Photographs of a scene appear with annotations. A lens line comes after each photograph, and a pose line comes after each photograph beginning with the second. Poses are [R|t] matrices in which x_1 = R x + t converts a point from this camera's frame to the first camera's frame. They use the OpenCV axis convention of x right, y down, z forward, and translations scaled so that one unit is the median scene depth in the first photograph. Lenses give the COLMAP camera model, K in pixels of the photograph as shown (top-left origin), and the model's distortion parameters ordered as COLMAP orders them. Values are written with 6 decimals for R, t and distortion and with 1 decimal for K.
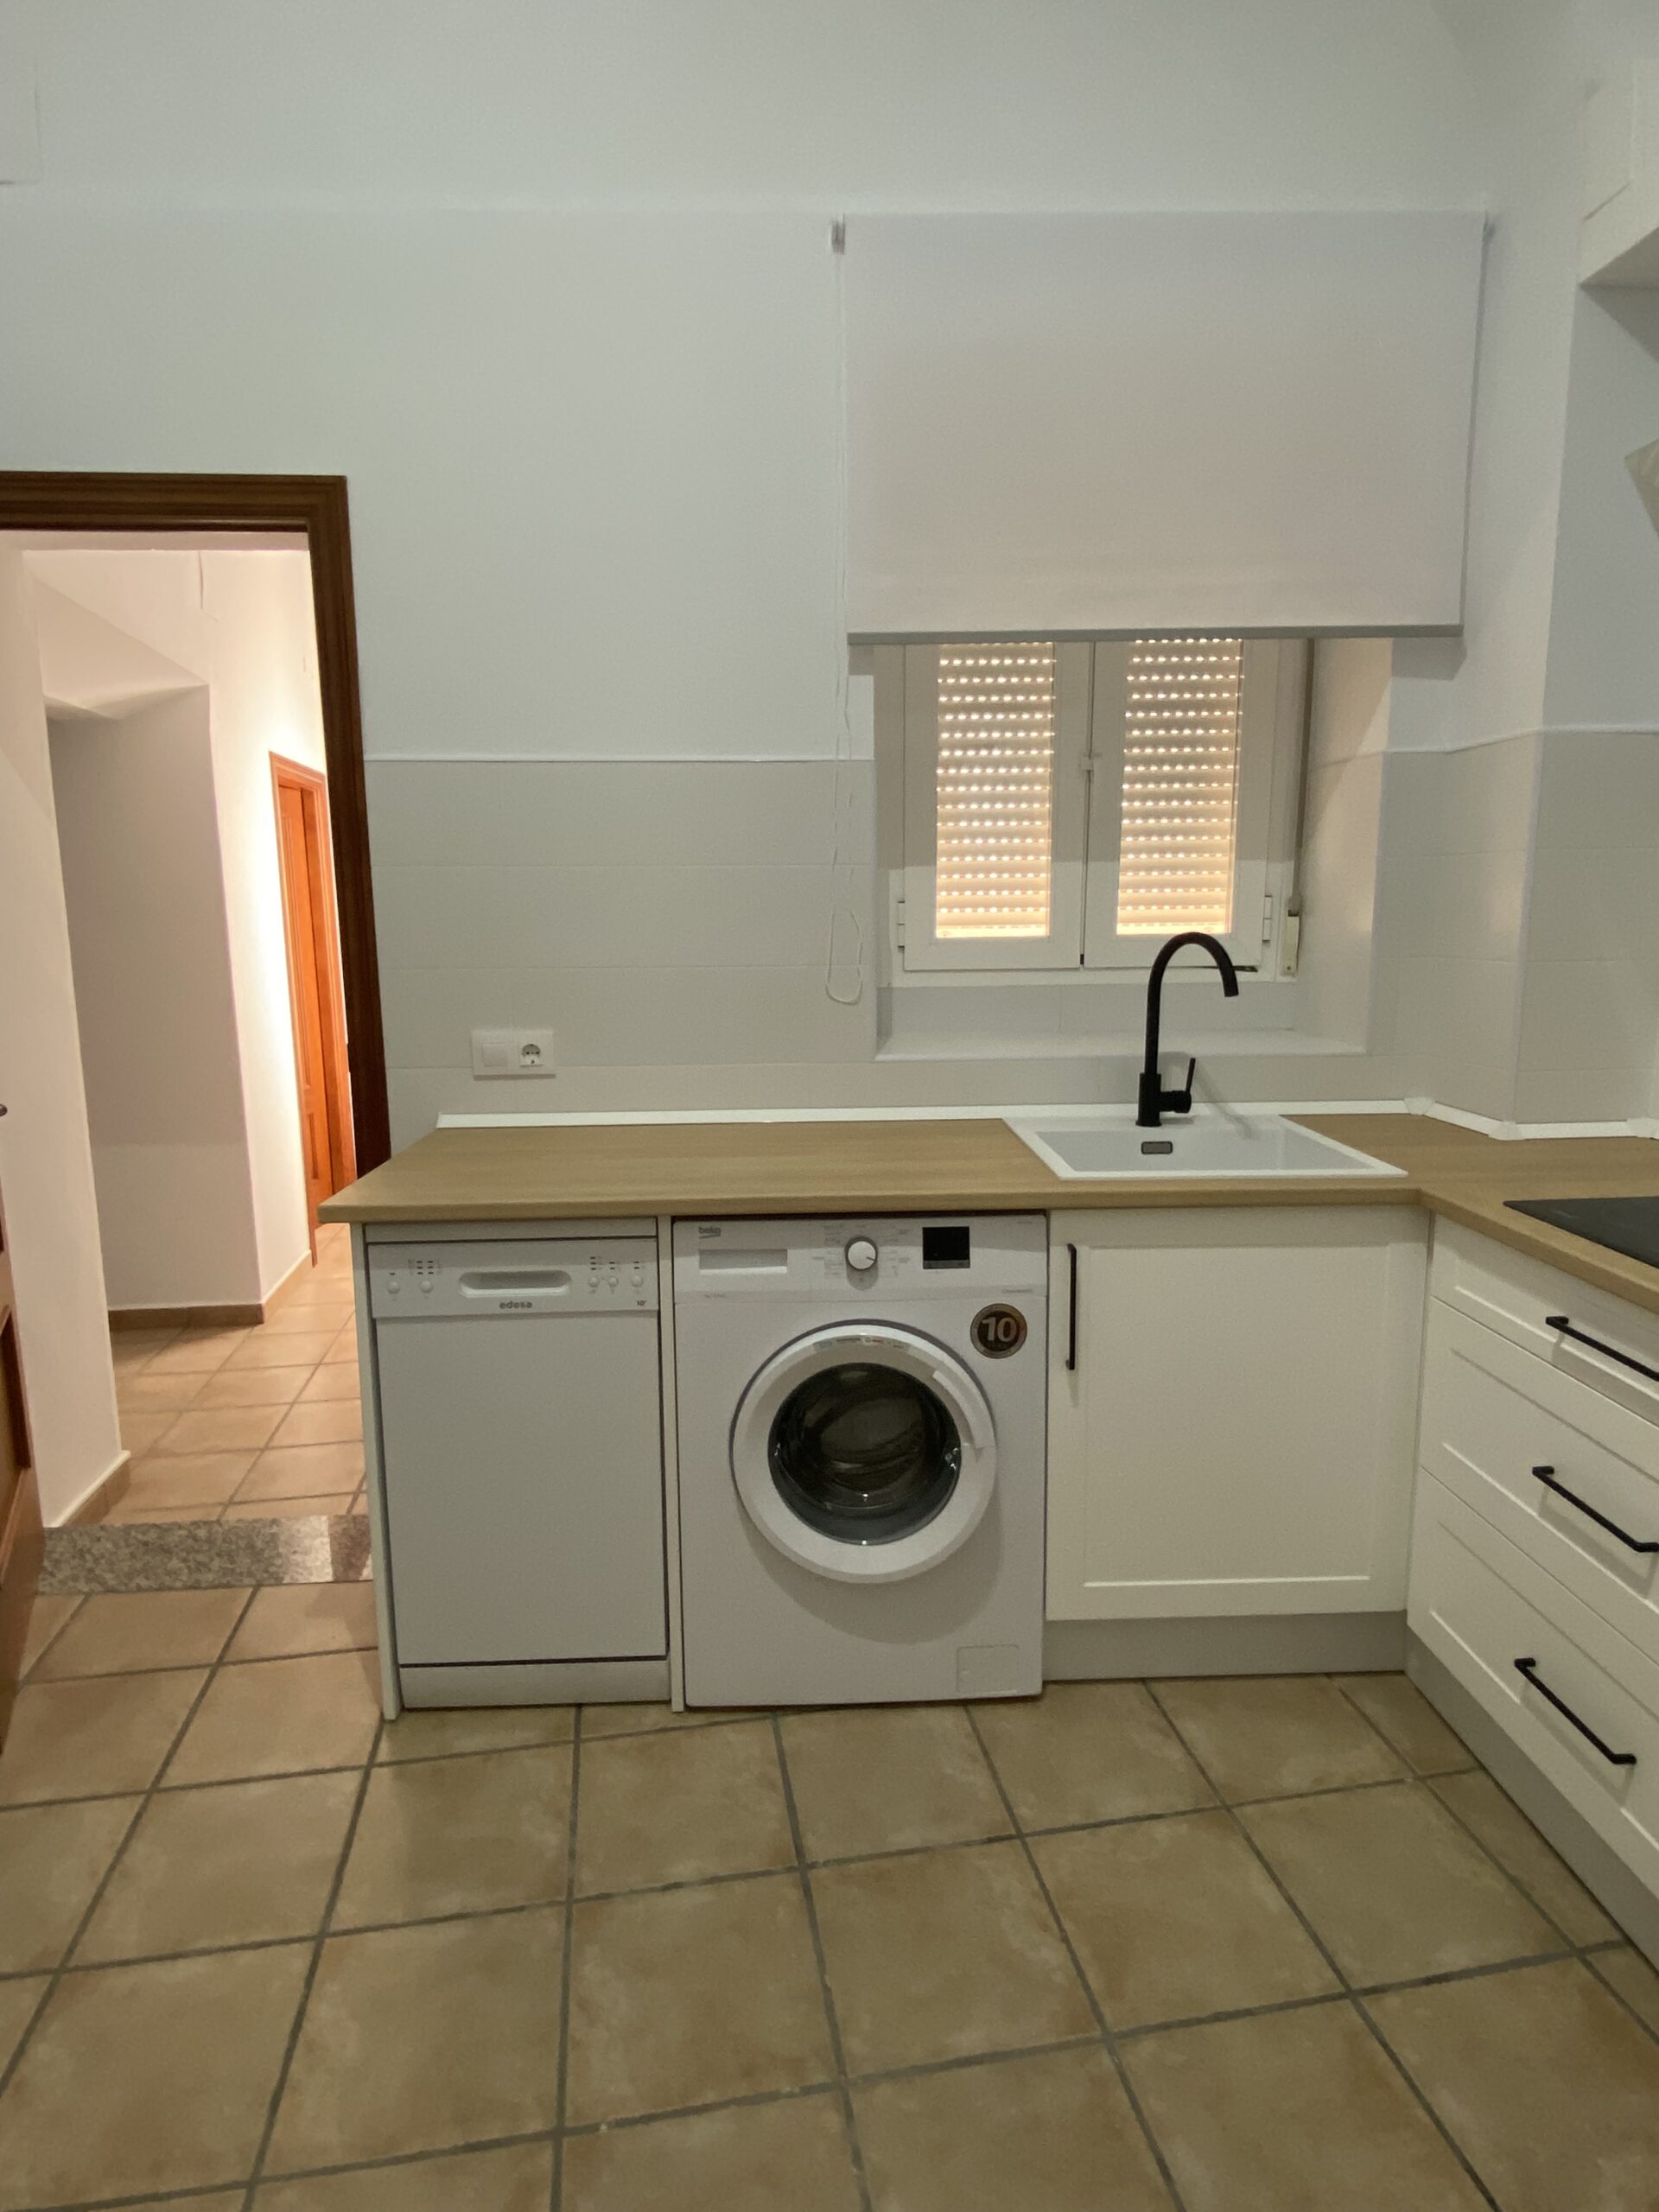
lens RADIAL K [[1199.3, 0, 827.7], [0, 1199.3, 1091.4], [0, 0, 1]] dist [0.043188, -0.038876]
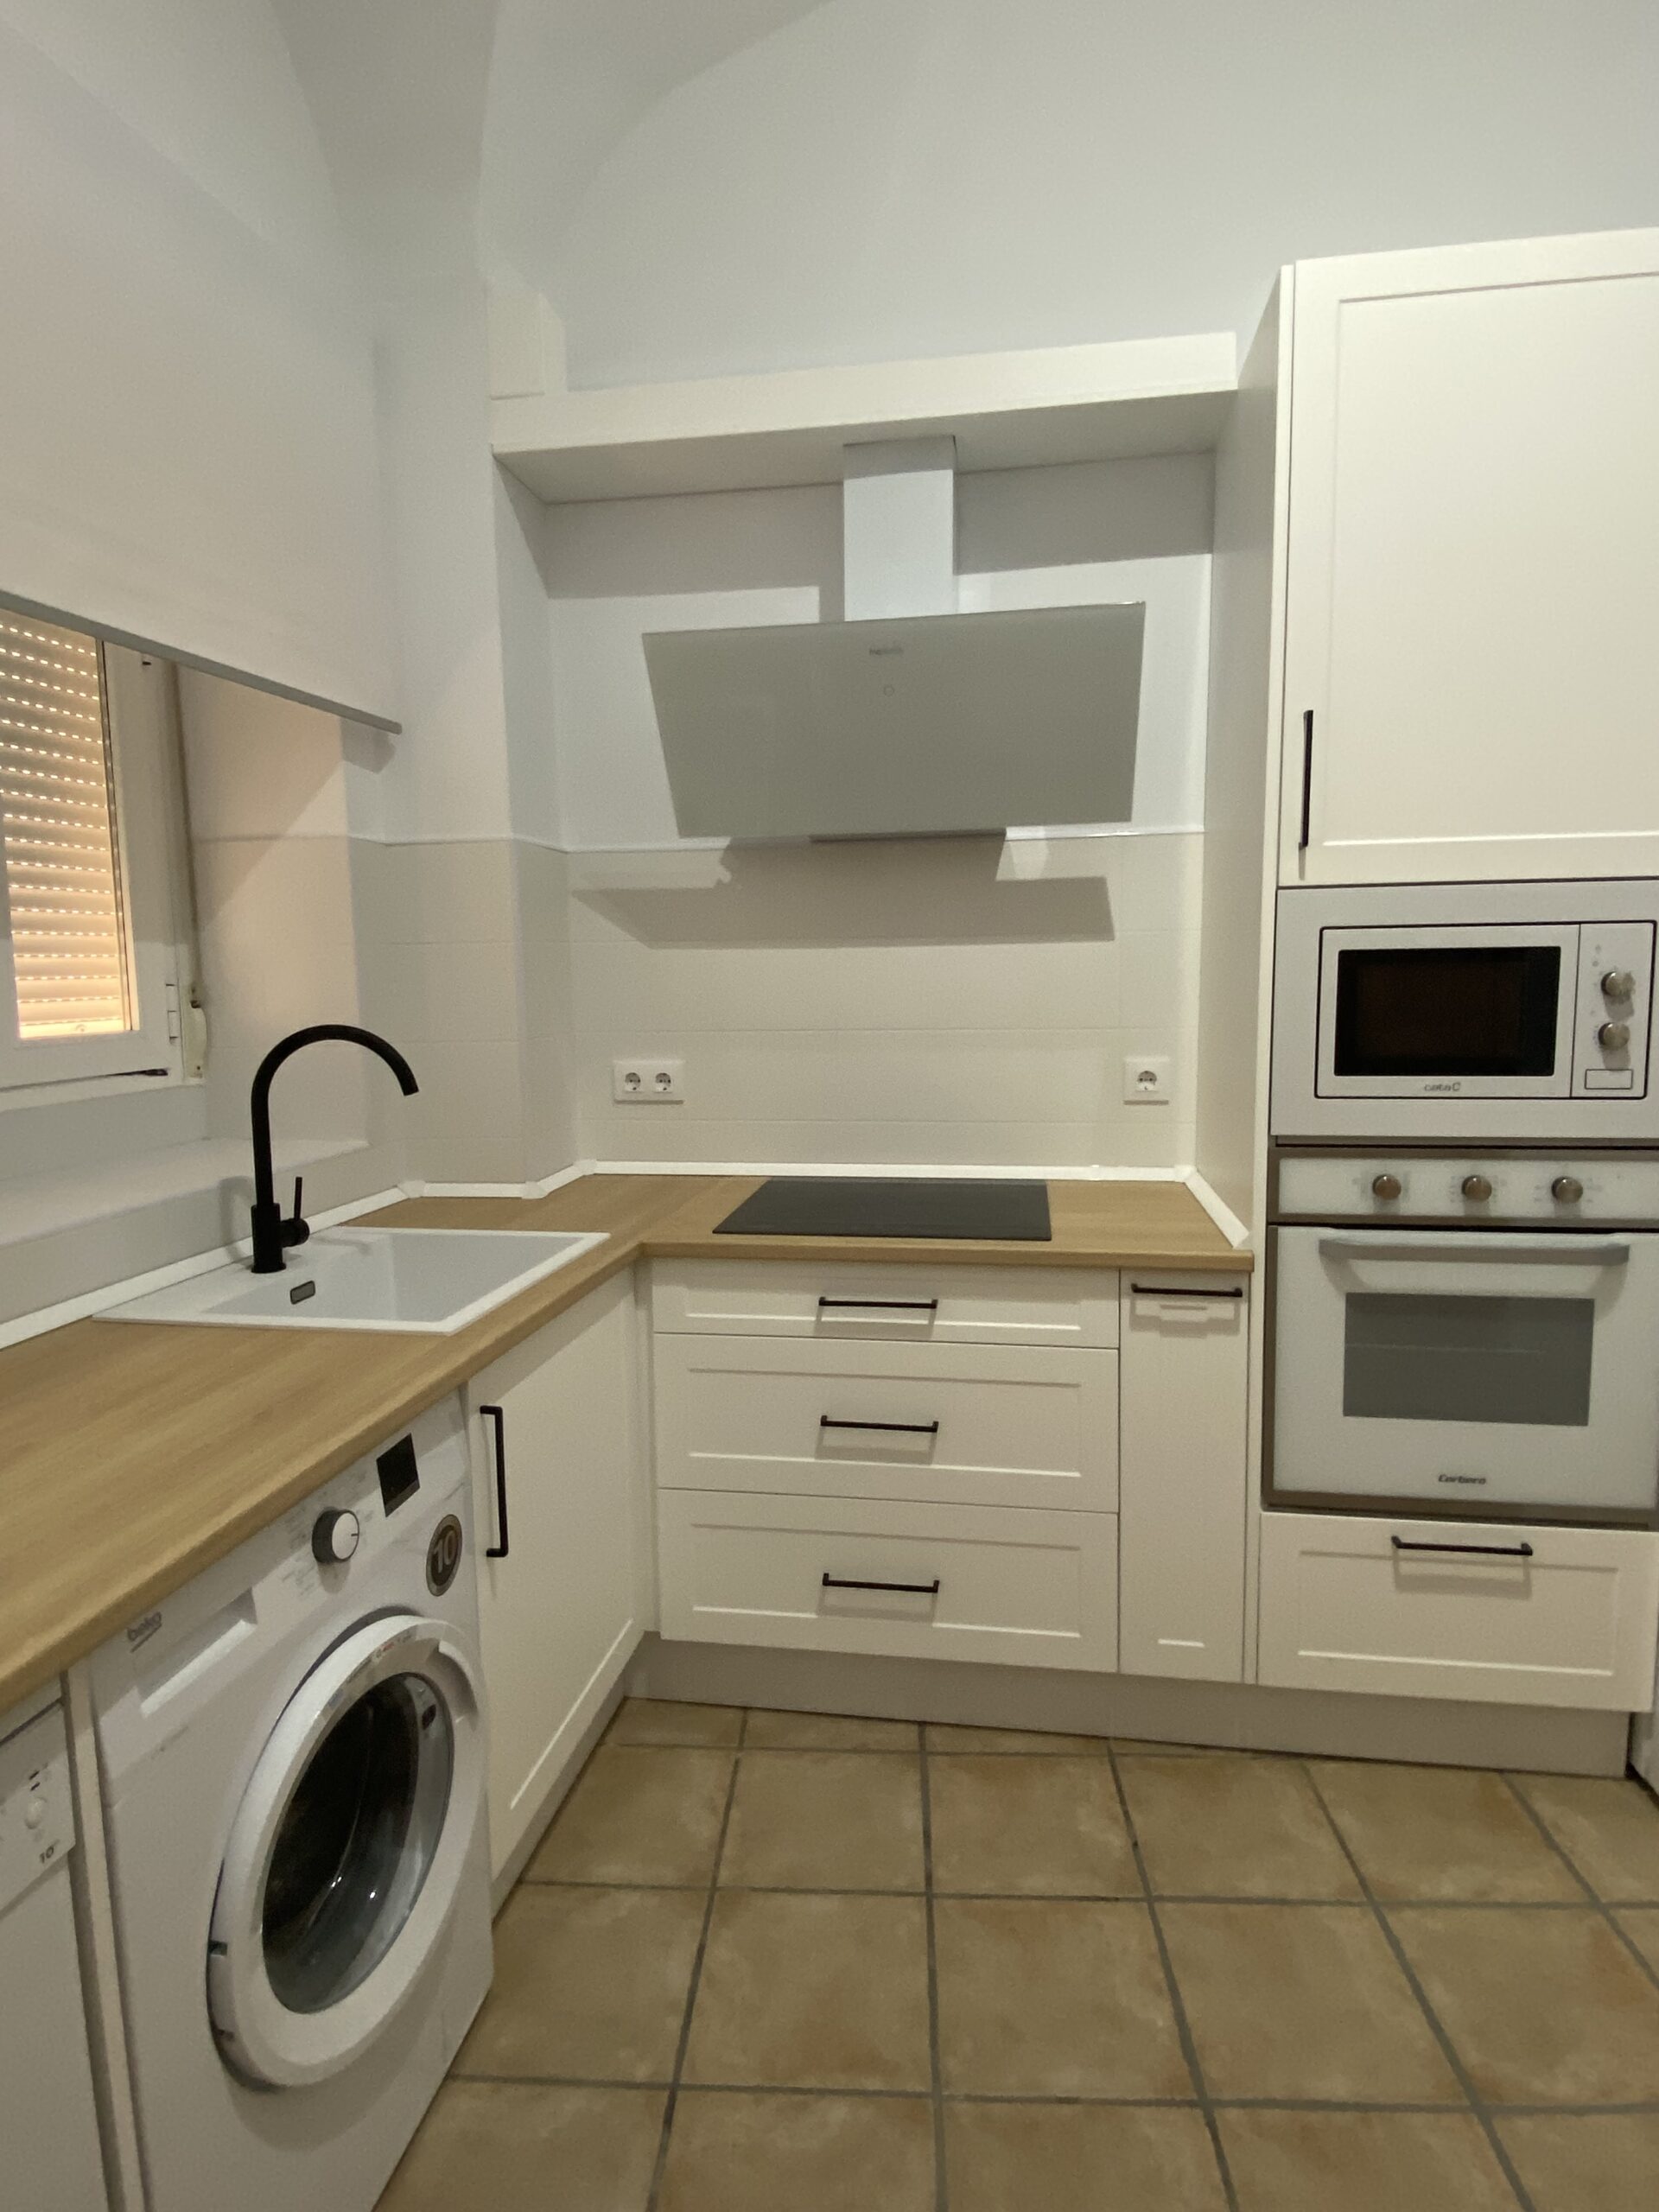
lens RADIAL K [[1199.3, 0, 827.7], [0, 1199.3, 1091.4], [0, 0, 1]] dist [0.043188, -0.038876]
pose [[0.223493, -0.096949, 0.969872, -0.515327], [0.168190, 0.983951, 0.059599, -0.090103], [-0.960085, 0.149803, 0.236212, 0.541152]]
